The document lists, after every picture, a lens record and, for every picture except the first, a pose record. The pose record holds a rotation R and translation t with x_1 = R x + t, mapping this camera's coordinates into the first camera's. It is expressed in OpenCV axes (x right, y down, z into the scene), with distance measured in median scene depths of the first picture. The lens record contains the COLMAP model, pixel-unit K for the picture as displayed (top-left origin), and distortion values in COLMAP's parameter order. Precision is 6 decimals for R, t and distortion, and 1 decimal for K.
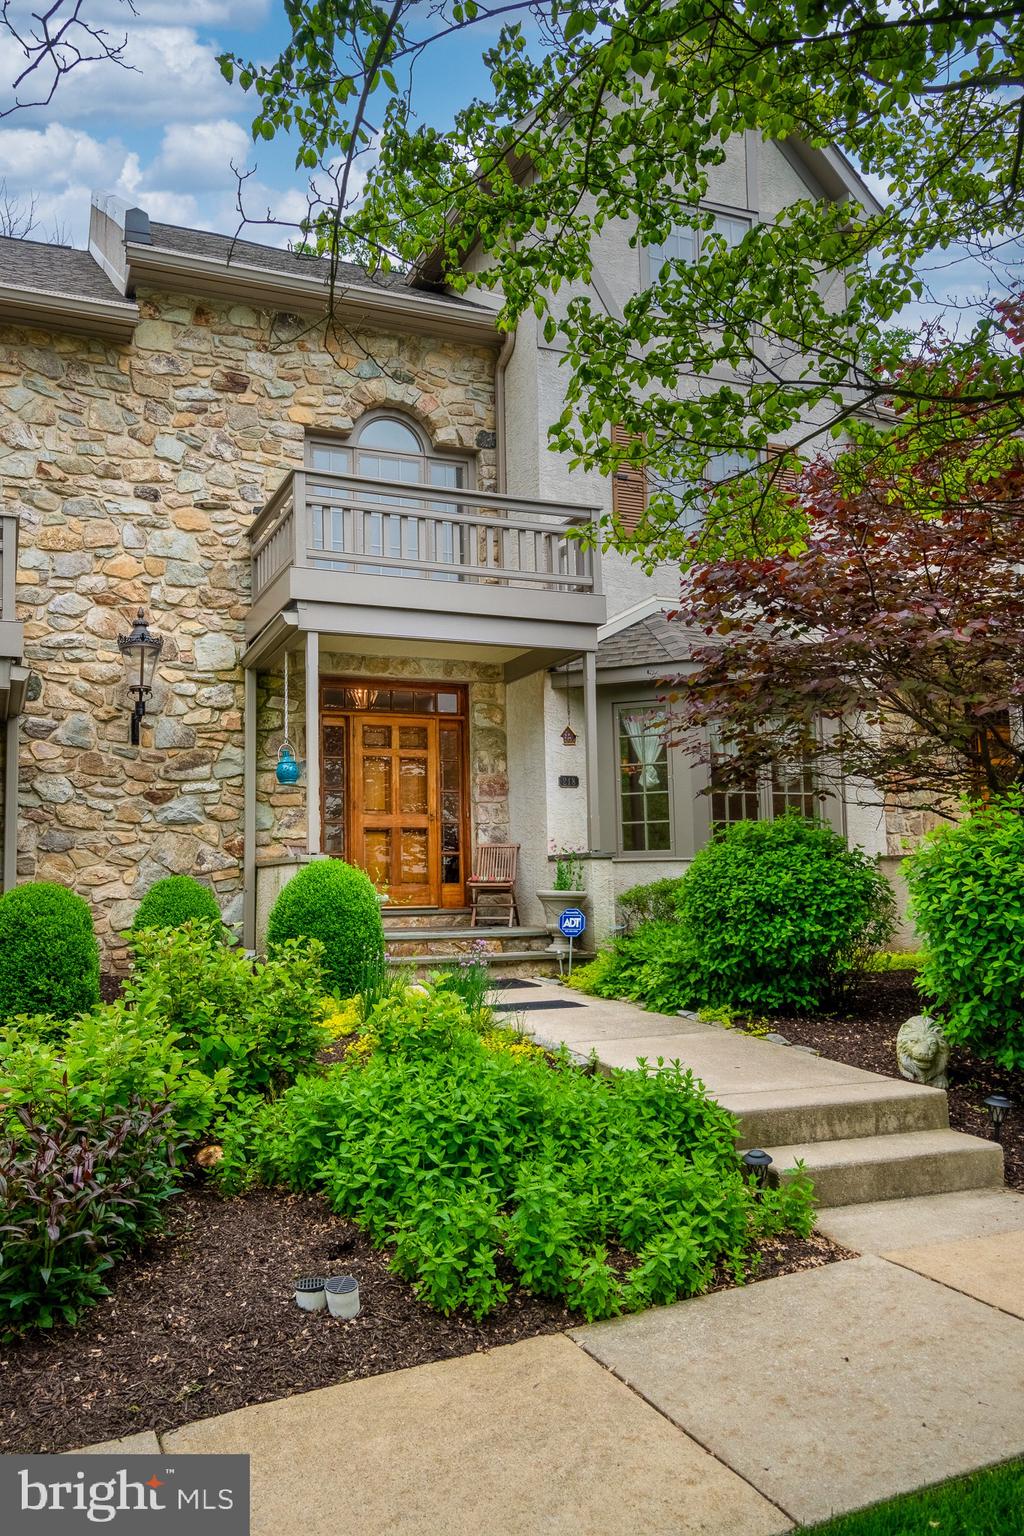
lens RADIAL K [[1165.3, 0, 509.0], [0, 1165.3, 775.0], [0, 0, 1]] dist [0.048476, 0.003920]
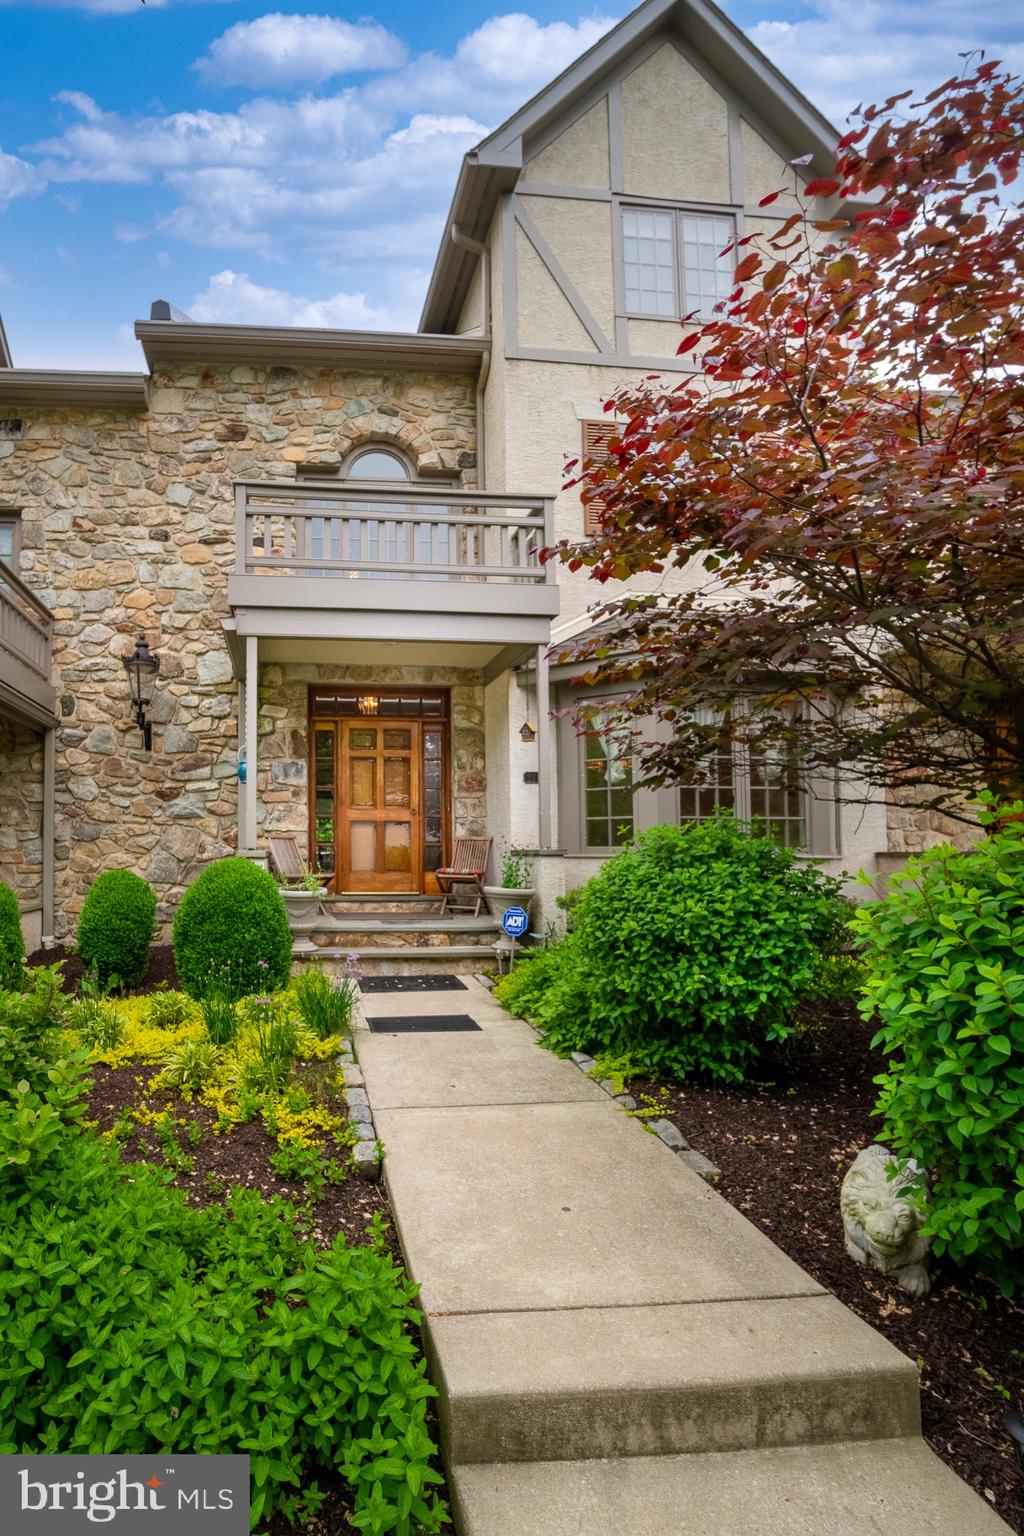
lens RADIAL K [[703.1, 0, 428.0], [0, 703.1, 815.2], [0, 0, 1]] dist [-0.038924, 0.007141]
pose [[0.954395, 0.004751, -0.298510, 0.156522], [0.011886, 0.998476, 0.053895, 0.004579], [0.298311, -0.054985, 0.952884, 0.409879]]
